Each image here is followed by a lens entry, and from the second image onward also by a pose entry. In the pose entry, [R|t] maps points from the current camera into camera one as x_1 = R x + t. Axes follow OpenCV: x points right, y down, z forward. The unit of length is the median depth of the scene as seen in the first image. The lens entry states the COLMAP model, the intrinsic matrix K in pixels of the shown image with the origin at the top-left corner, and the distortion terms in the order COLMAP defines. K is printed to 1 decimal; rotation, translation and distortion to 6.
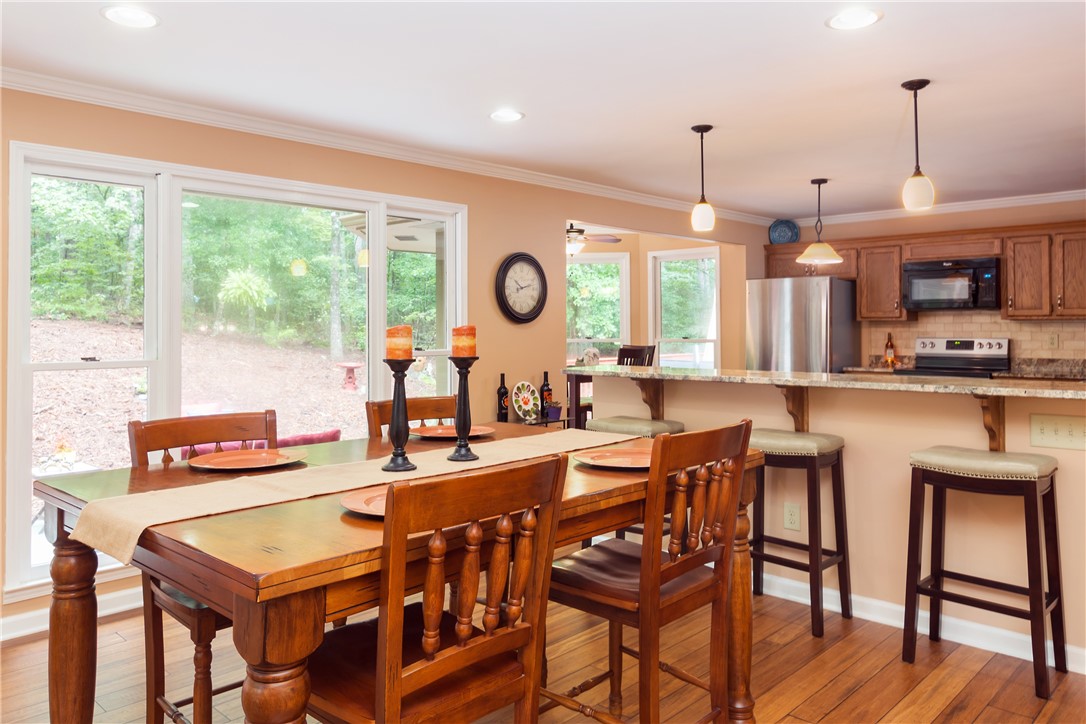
lens RADIAL K [[781.1, 0, 544.4], [0, 781.1, 317.9], [0, 0, 1]] dist [0.009315, -0.000761]
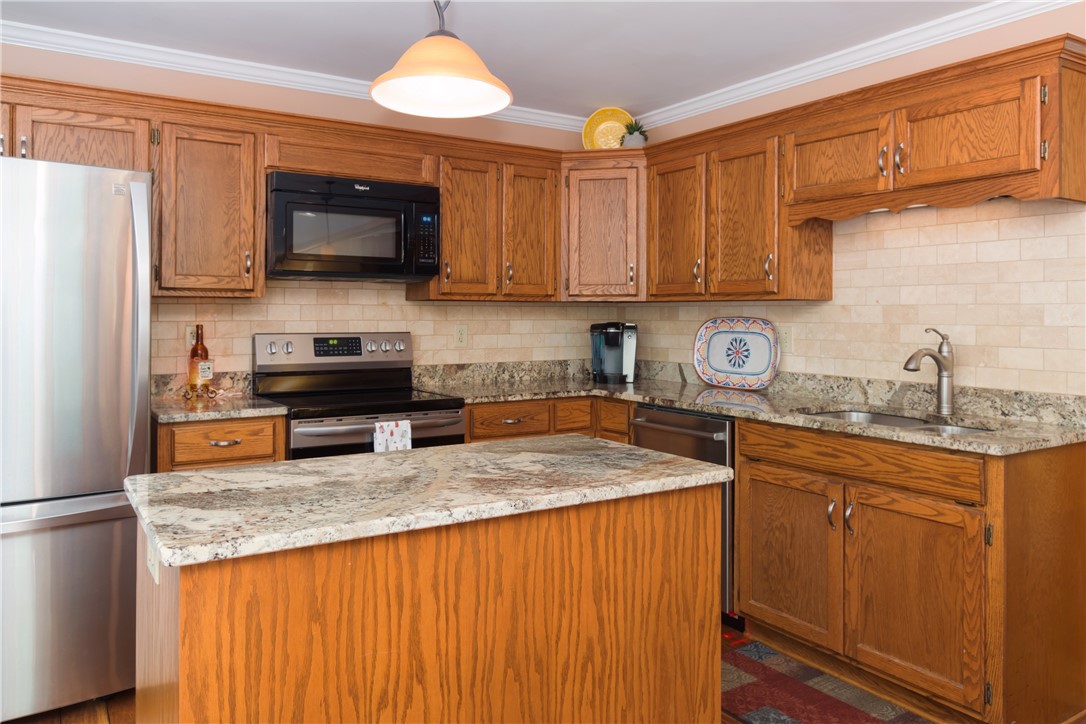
lens RADIAL K [[781.1, 0, 524.4], [0, 781.1, 311.1], [0, 0, 1]] dist [0.009315, -0.000761]
pose [[0.248786, 0.009125, 0.968515, 0.052222], [-0.014653, 0.999877, -0.005657, 0.012046], [-0.968448, -0.012784, 0.248889, 0.753167]]
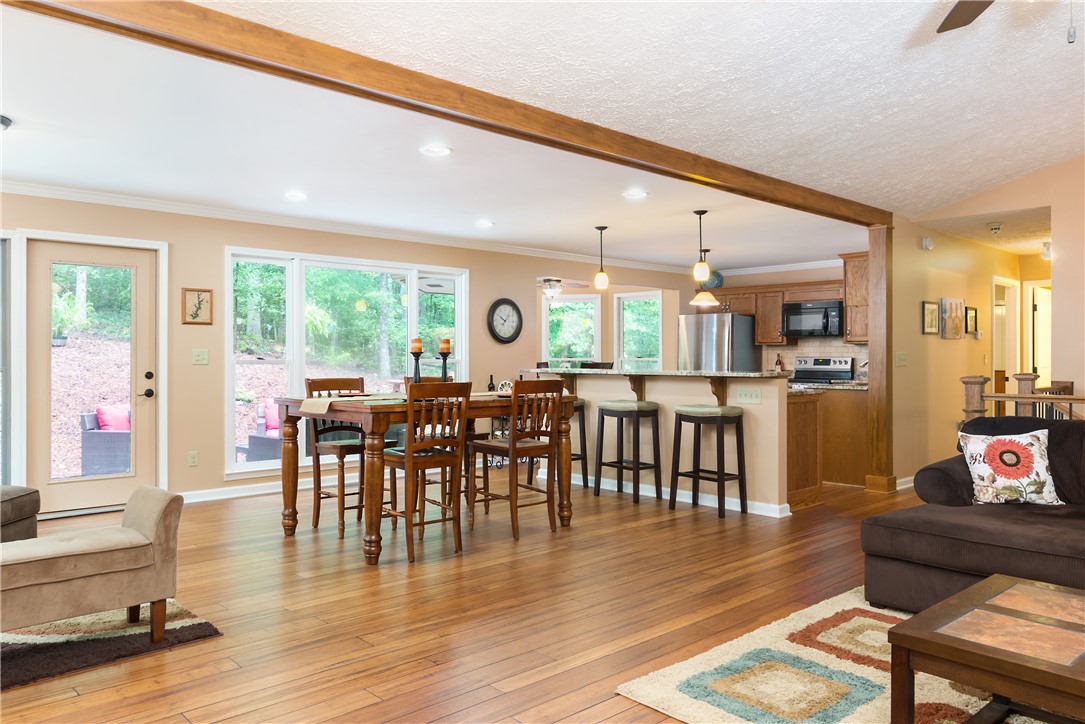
lens RADIAL K [[780.4, 0, 542.9], [0, 780.4, 361.0], [0, 0, 1]] dist [0.009315, -0.000761]
pose [[0.998301, 0.006688, -0.057876, 0.109385], [-0.005700, 0.999836, 0.017218, 0.011462], [0.057981, -0.016859, 0.998175, -0.441681]]
